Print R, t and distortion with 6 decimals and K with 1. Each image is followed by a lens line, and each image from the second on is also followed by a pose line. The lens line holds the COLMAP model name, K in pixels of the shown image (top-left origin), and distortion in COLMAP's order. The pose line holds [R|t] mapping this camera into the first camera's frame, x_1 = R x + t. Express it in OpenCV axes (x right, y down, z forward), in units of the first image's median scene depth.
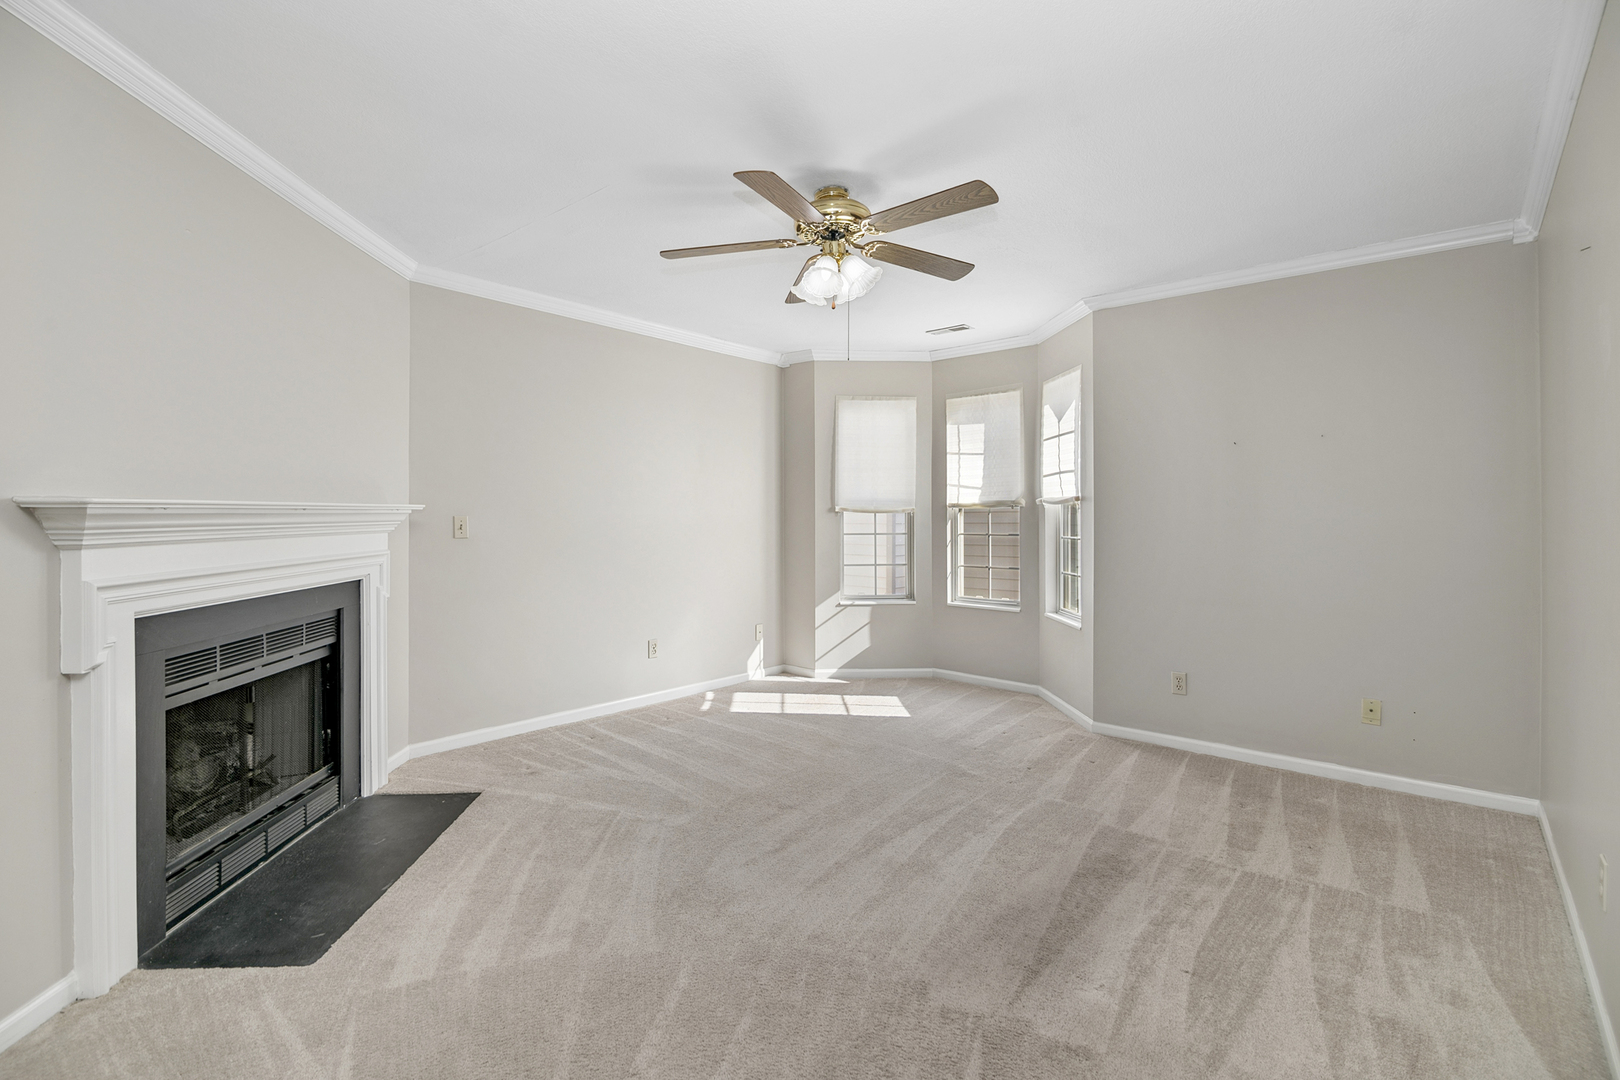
lens RADIAL K [[749.1, 0, 811.5], [0, 749.1, 508.2], [0, 0, 1]] dist [0.000609, -0.000250]
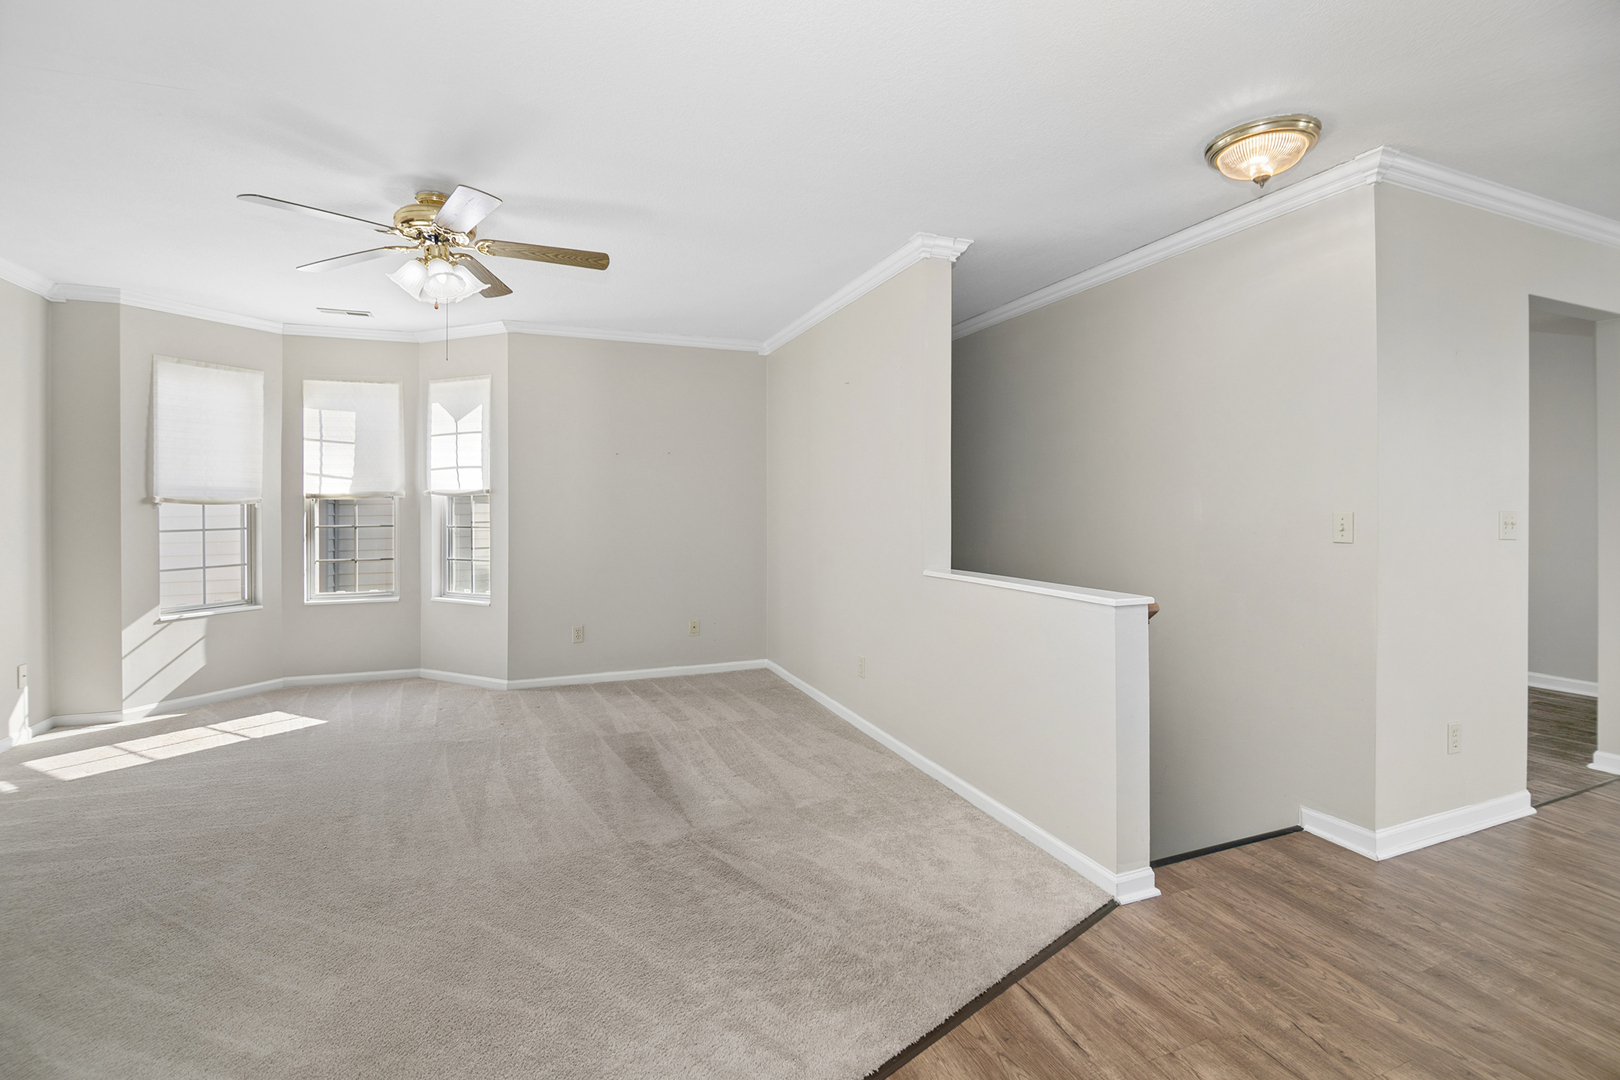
lens RADIAL K [[749.1, 0, 811.5], [0, 749.1, 508.2], [0, 0, 1]] dist [0.000609, -0.000250]
pose [[0.457918, -0.008516, 0.888953, -0.349820], [-0.004364, 0.999921, 0.011826, -0.002379], [-0.888984, -0.009295, 0.457845, 0.029822]]
